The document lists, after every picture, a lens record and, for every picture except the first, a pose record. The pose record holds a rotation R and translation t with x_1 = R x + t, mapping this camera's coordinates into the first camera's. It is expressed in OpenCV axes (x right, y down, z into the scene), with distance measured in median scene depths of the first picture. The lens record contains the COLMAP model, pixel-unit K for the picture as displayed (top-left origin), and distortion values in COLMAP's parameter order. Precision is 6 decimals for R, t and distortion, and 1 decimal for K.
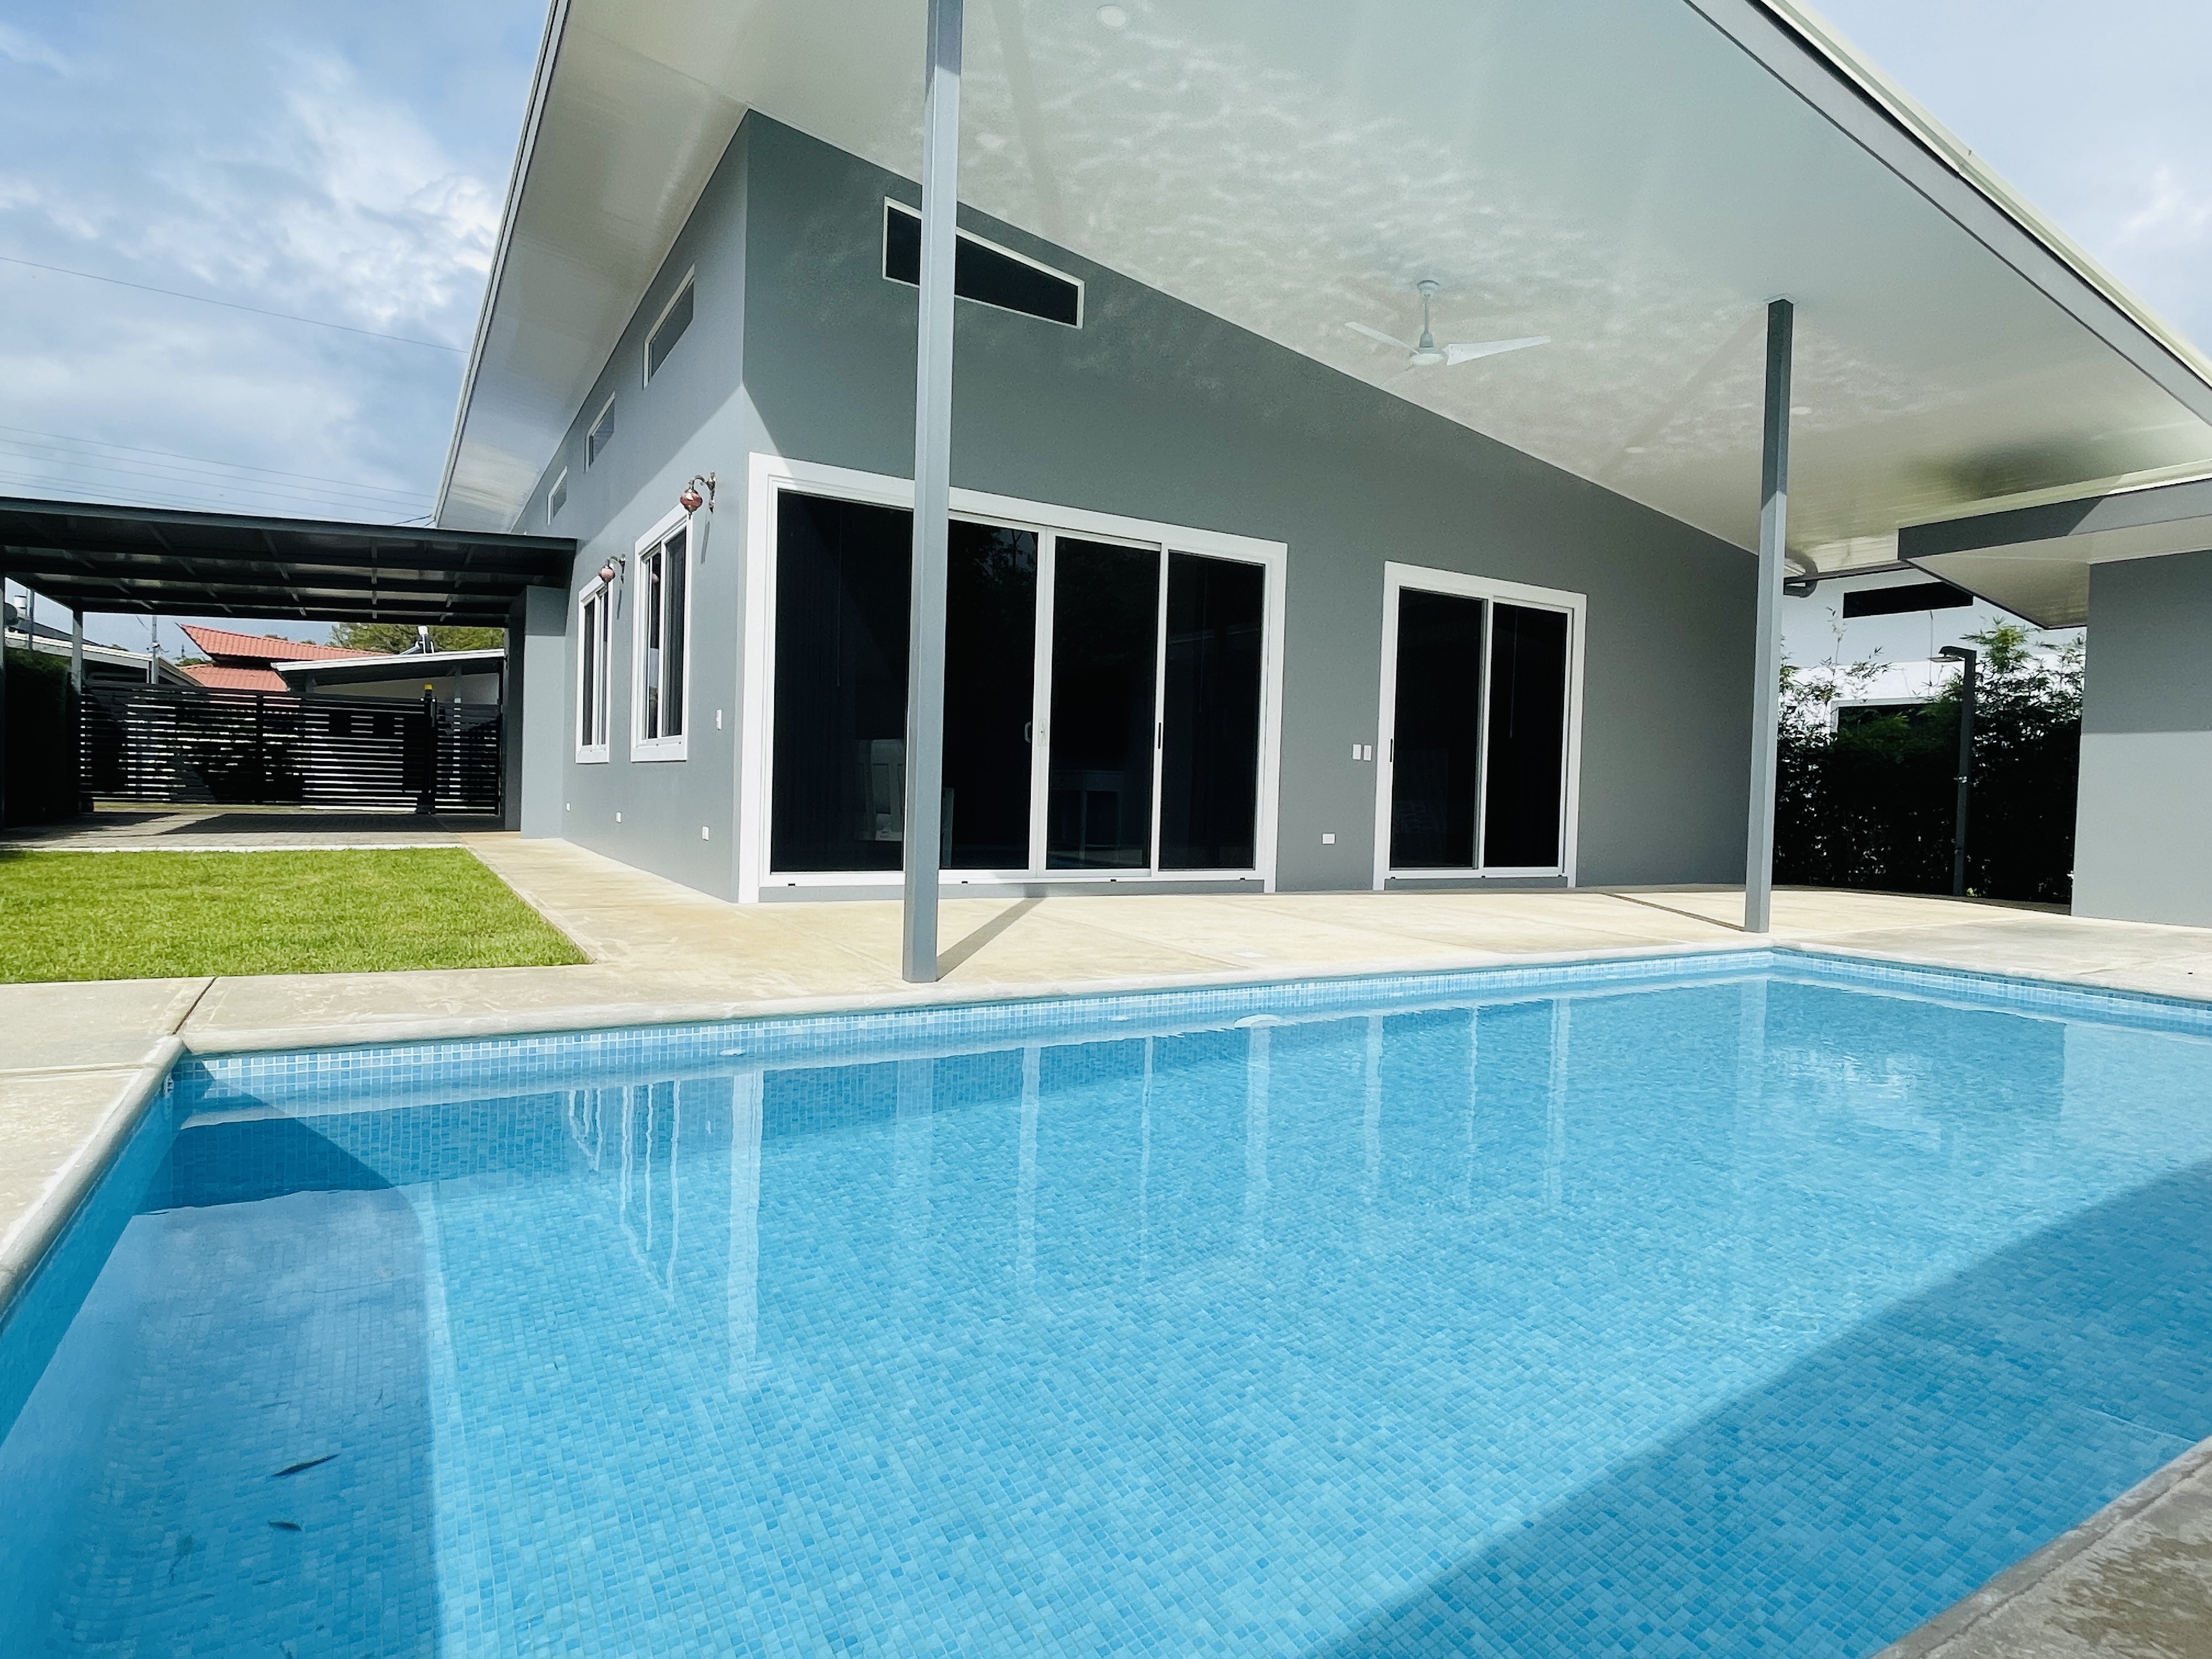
lens RADIAL K [[1220.8, 0, 1106.0], [0, 1220.8, 829.5], [0, 0, 1]] dist [0.000987, -0.001547]
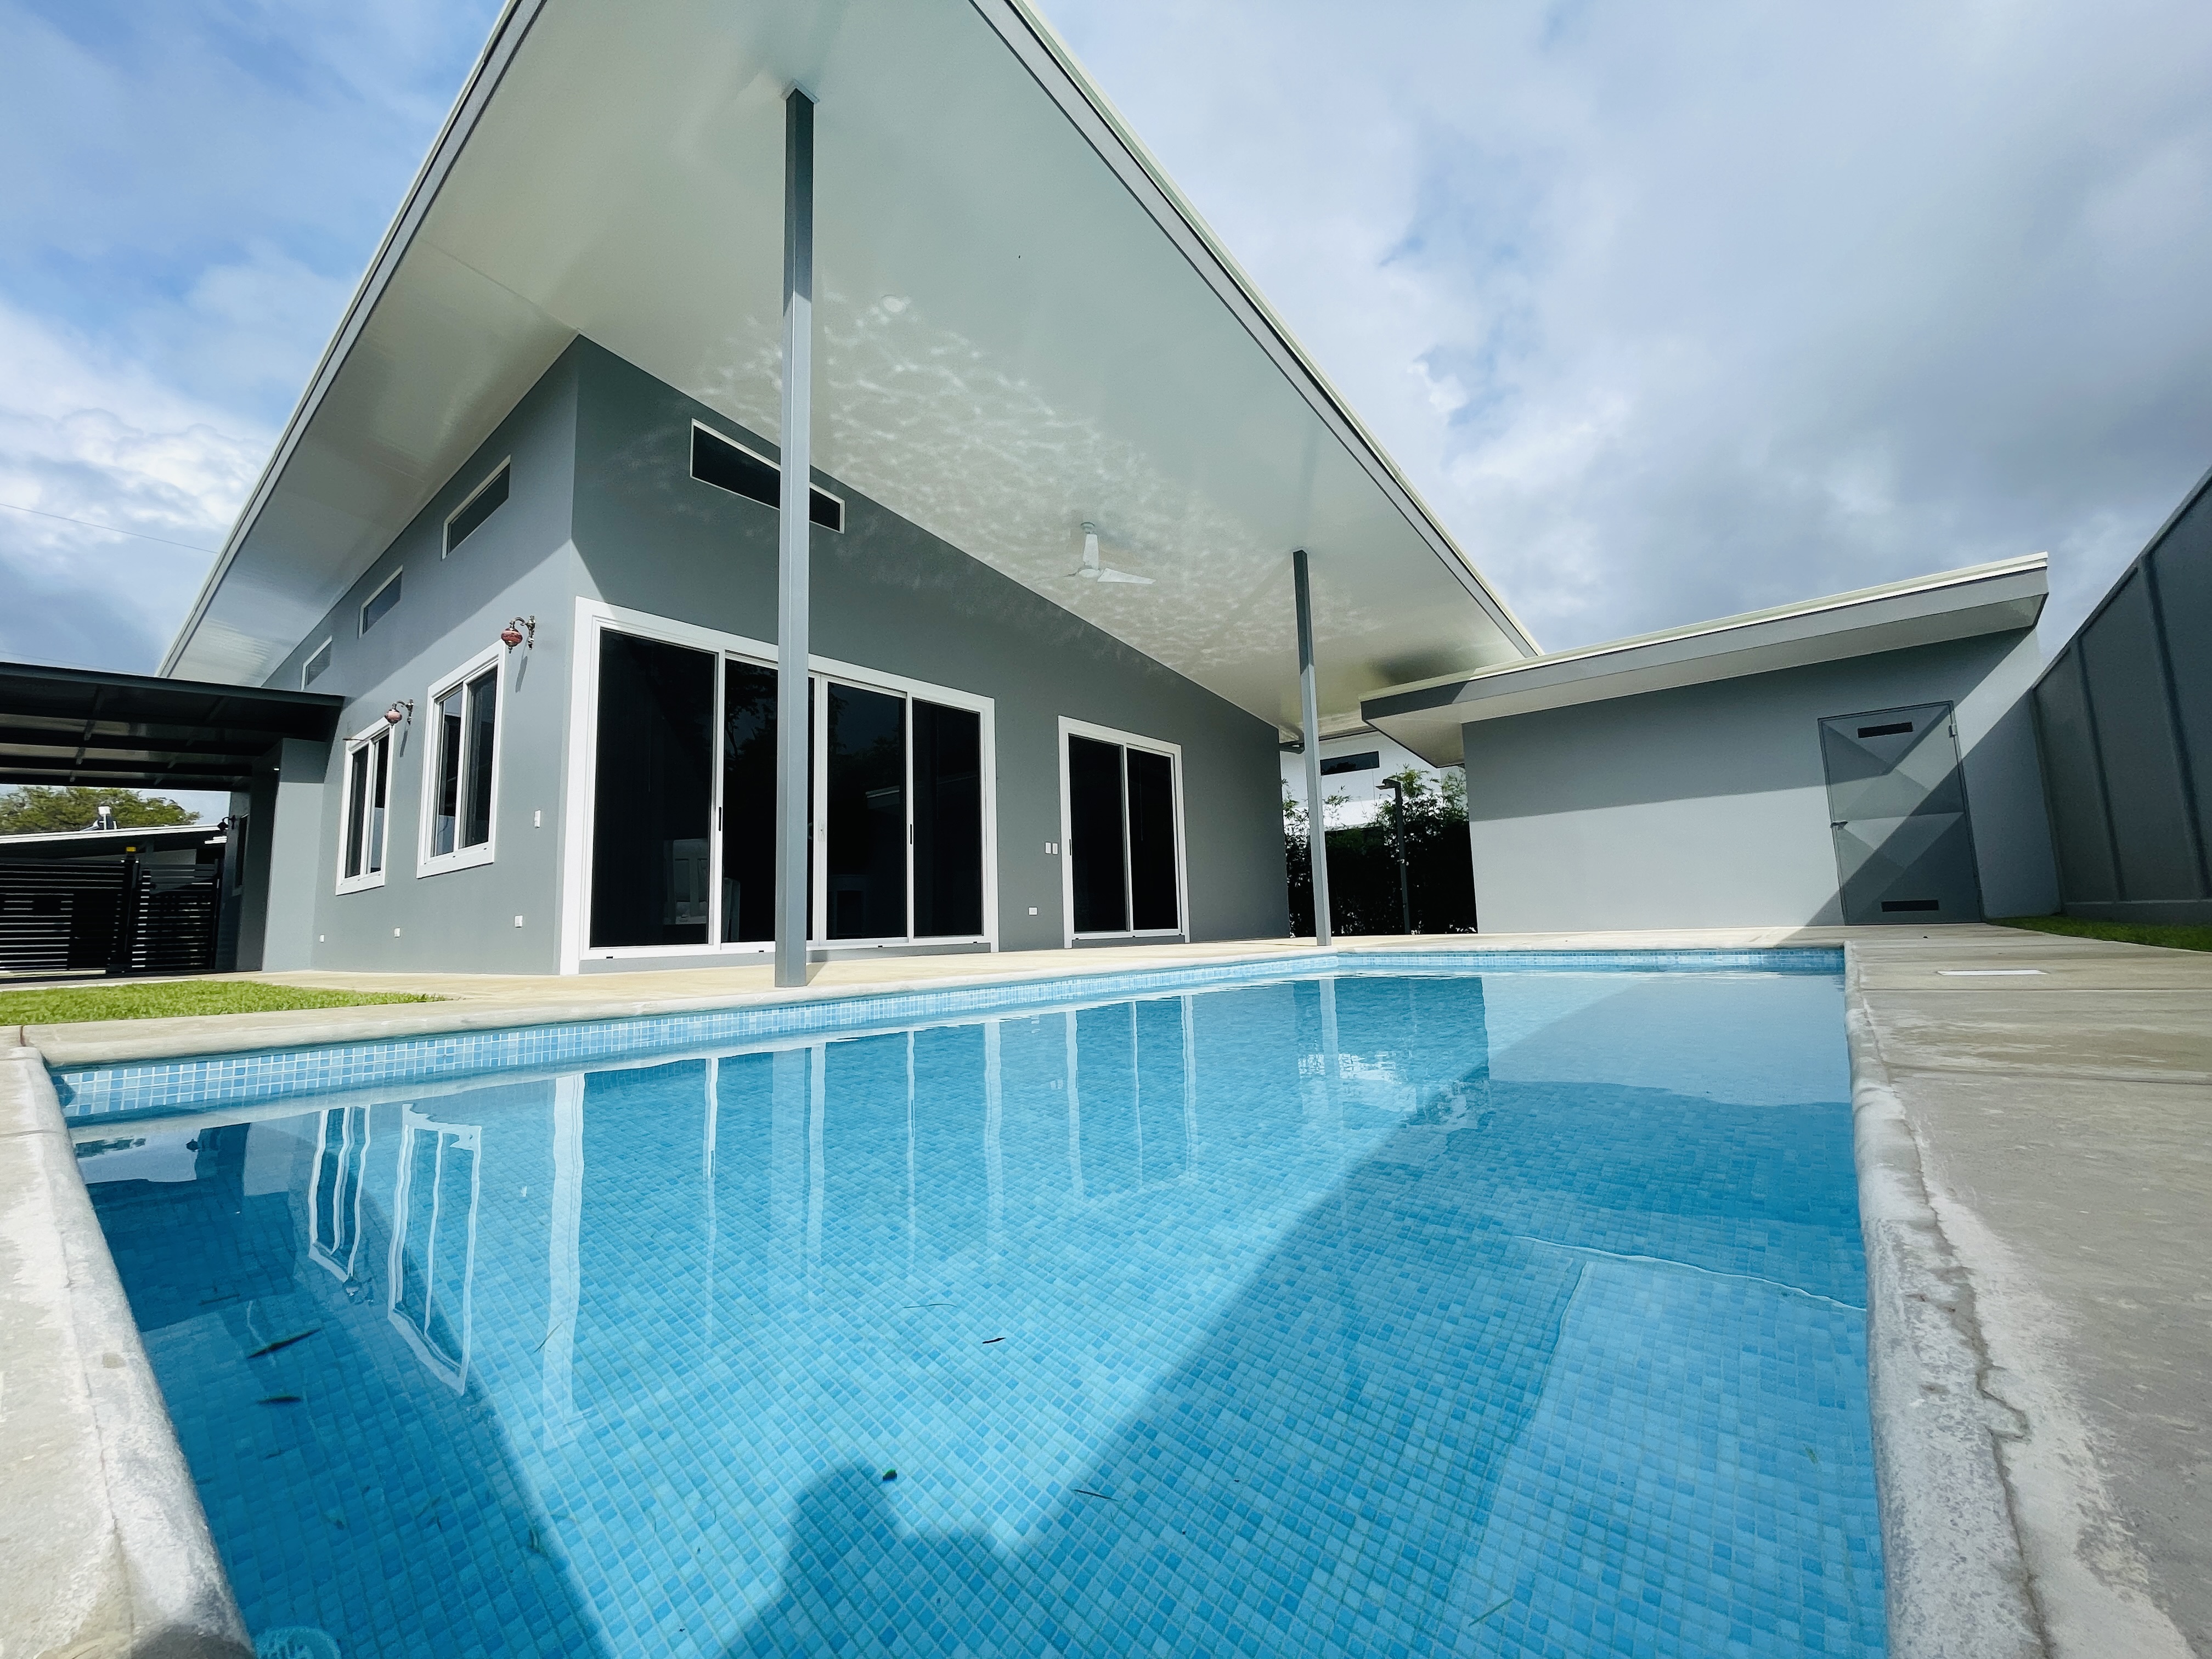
lens RADIAL K [[896.3, 0, 1106.0], [0, 896.3, 829.5], [0, 0, 1]] dist [0.001058, 0.000686]
pose [[0.940805, -0.022012, 0.338233, -0.081041], [0.069851, 0.989060, -0.129926, 0.055502], [-0.331673, 0.145861, 0.932050, 0.025449]]
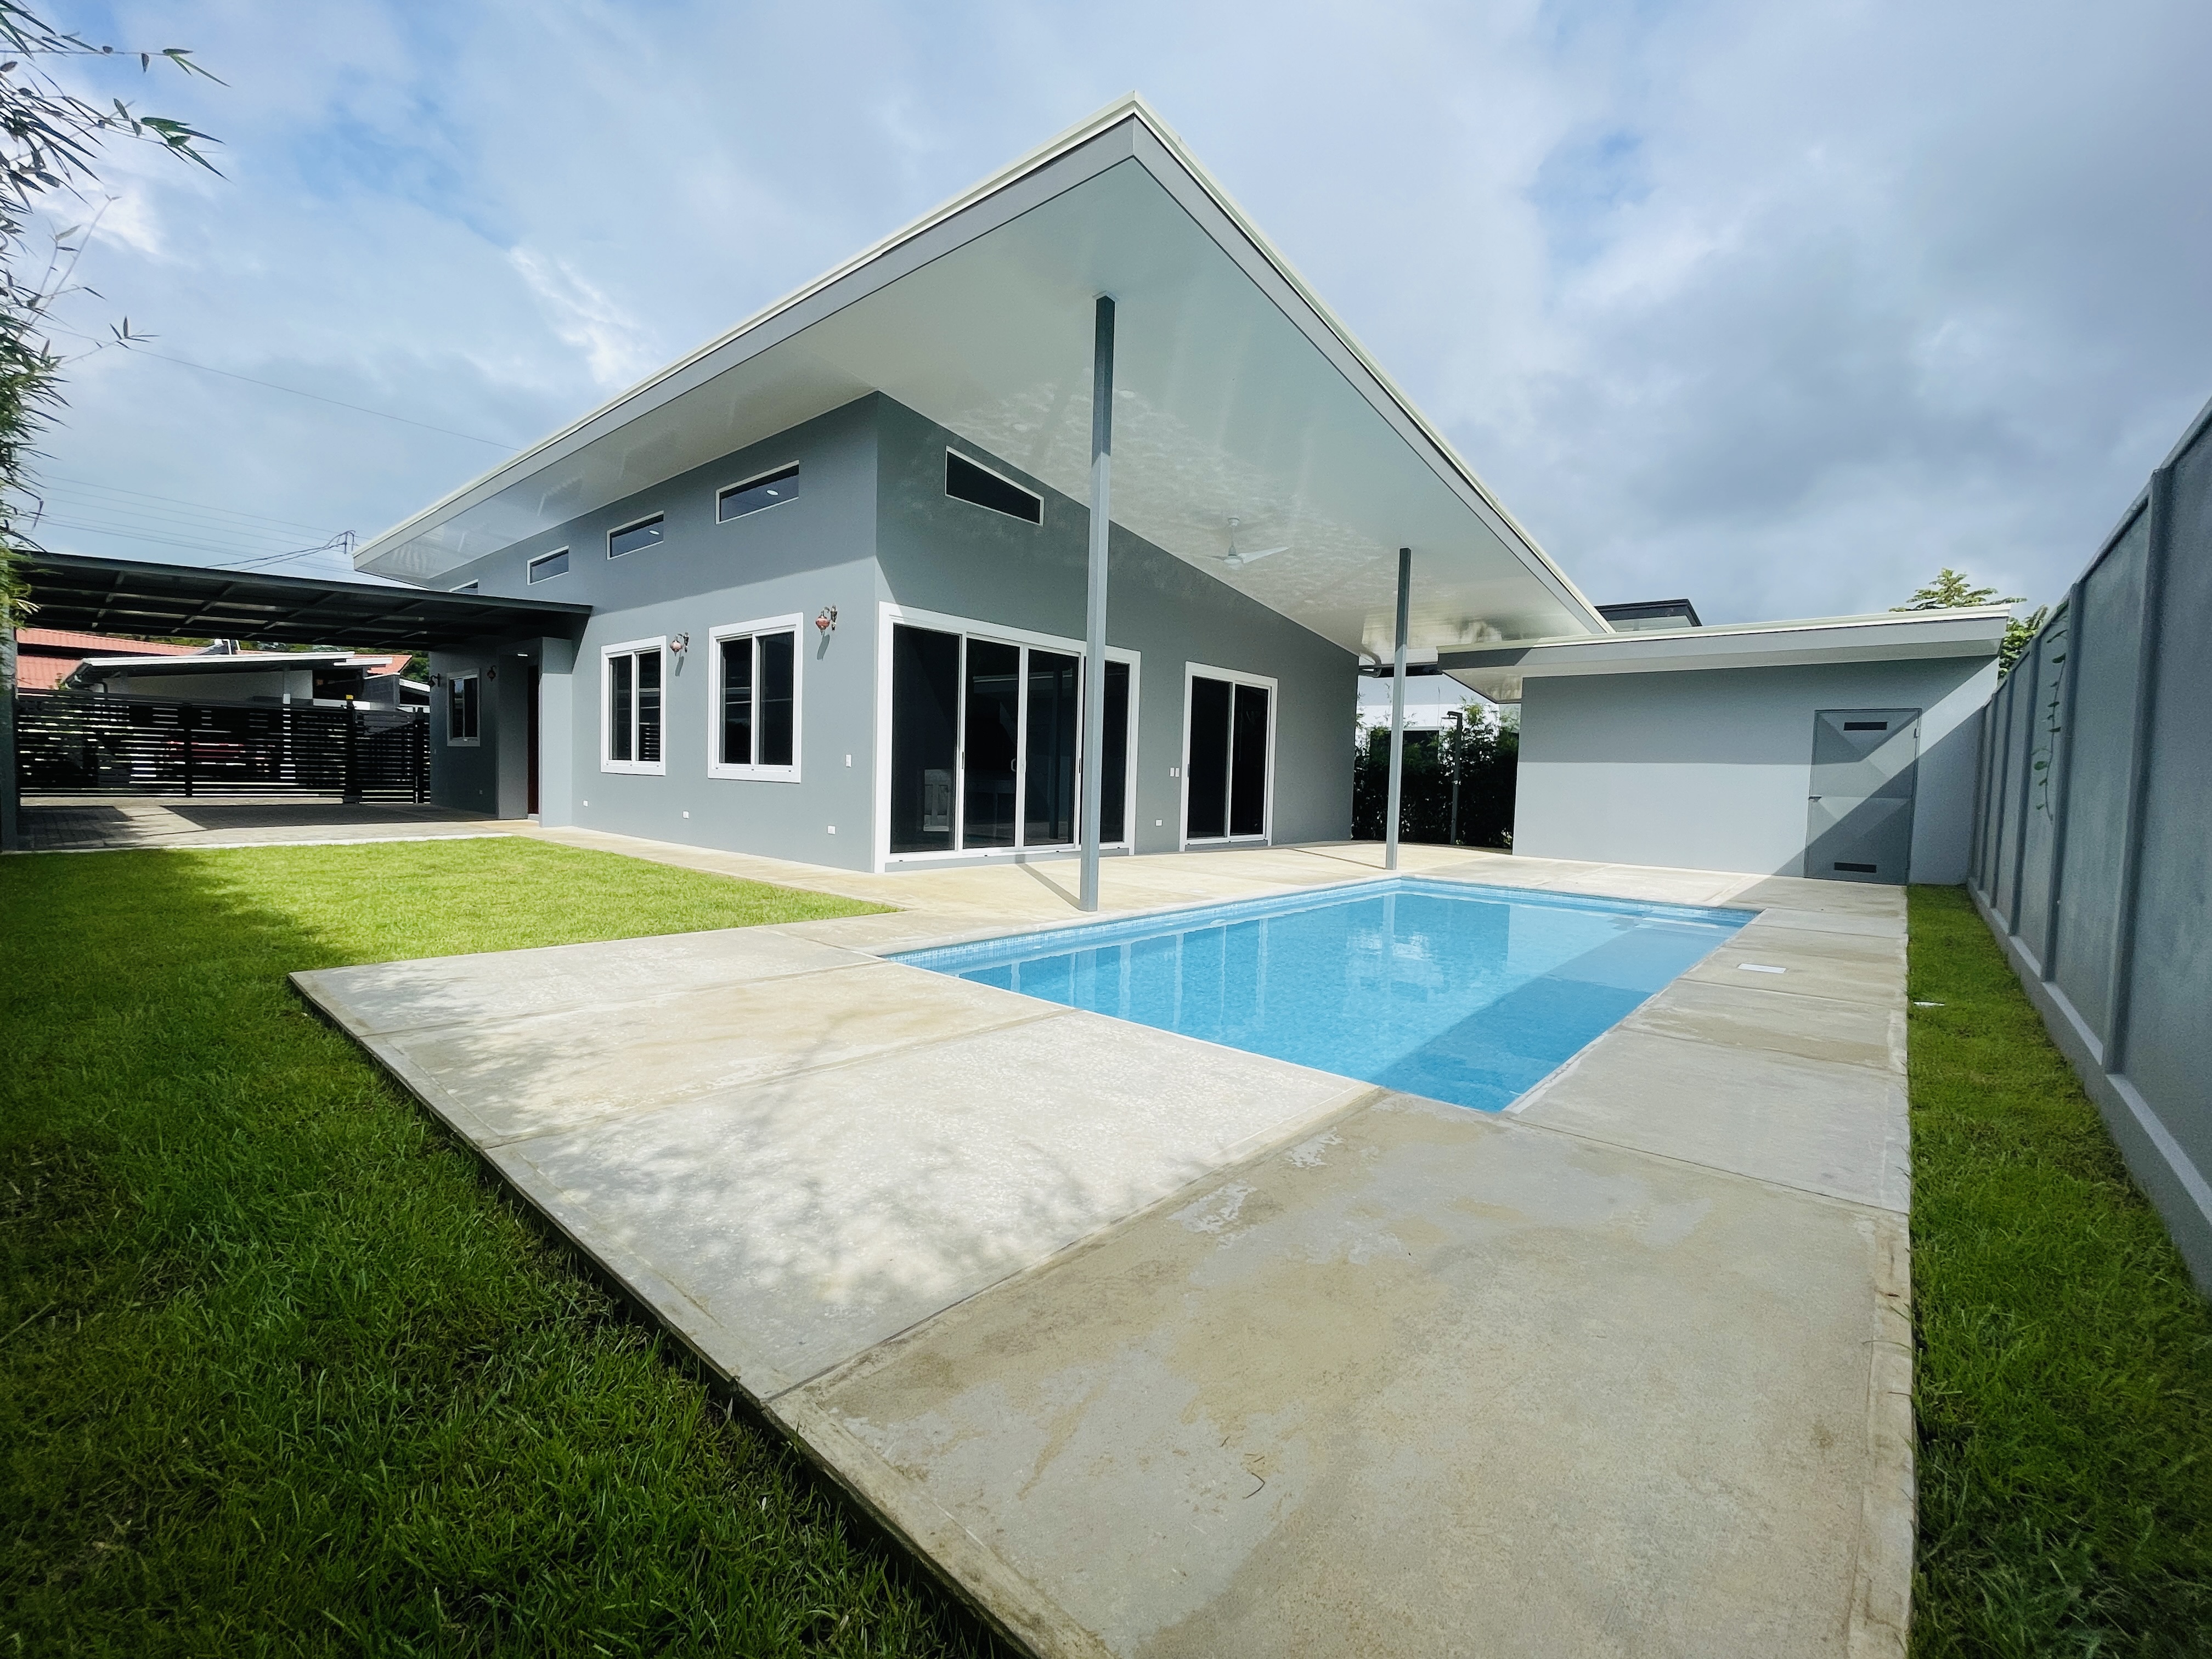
lens RADIAL K [[939.1, 0, 1106.0], [0, 939.1, 829.5], [0, 0, 1]] dist [0.002400, 0.000101]
pose [[0.950589, -0.019152, 0.309860, -0.312512], [0.007738, 0.999247, 0.038024, -0.035367], [-0.310355, -0.033747, 0.950022, -0.247757]]
